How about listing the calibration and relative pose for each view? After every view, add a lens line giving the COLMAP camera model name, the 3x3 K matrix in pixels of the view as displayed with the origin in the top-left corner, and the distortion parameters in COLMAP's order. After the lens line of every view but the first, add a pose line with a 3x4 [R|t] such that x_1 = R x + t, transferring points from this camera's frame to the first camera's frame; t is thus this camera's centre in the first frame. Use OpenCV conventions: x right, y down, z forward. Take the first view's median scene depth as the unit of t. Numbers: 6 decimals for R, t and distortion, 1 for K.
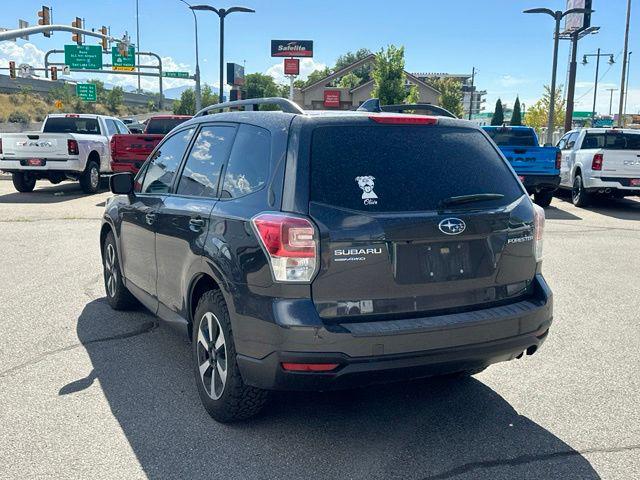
lens RADIAL K [[663.0, 0, 313.4], [0, 663.0, 241.9], [0, 0, 1]] dist [0.179633, -0.376476]
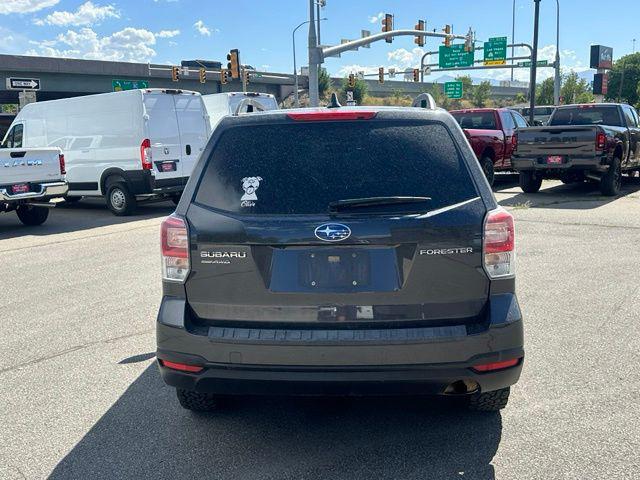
lens RADIAL K [[663.6, 0, 313.3], [0, 663.6, 237.3], [0, 0, 1]] dist [0.155758, -0.328374]
pose [[0.858466, 0.040823, -0.511243, 0.080979], [-0.039383, 0.999131, 0.013650, -0.003512], [0.511356, 0.008416, 0.859328, 0.027216]]
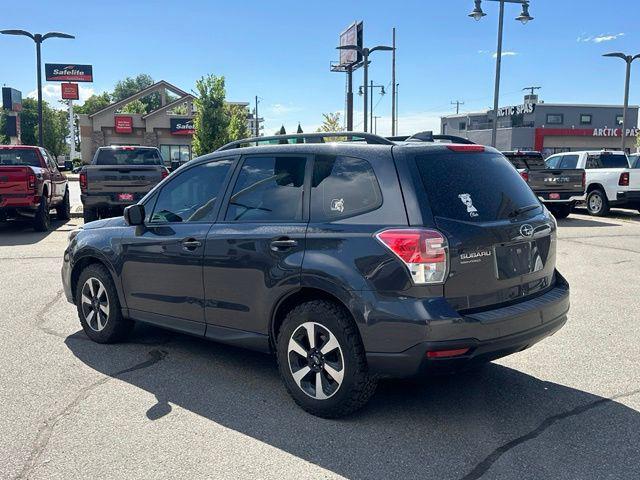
lens RADIAL K [[663.0, 0, 313.4], [0, 663.0, 241.9], [0, 0, 1]] dist [0.179633, -0.376476]
pose [[0.947782, -0.062742, 0.312685, -0.071918], [0.074382, 0.996906, -0.025425, -0.000024], [-0.310122, 0.047356, 0.949516, -0.010062]]
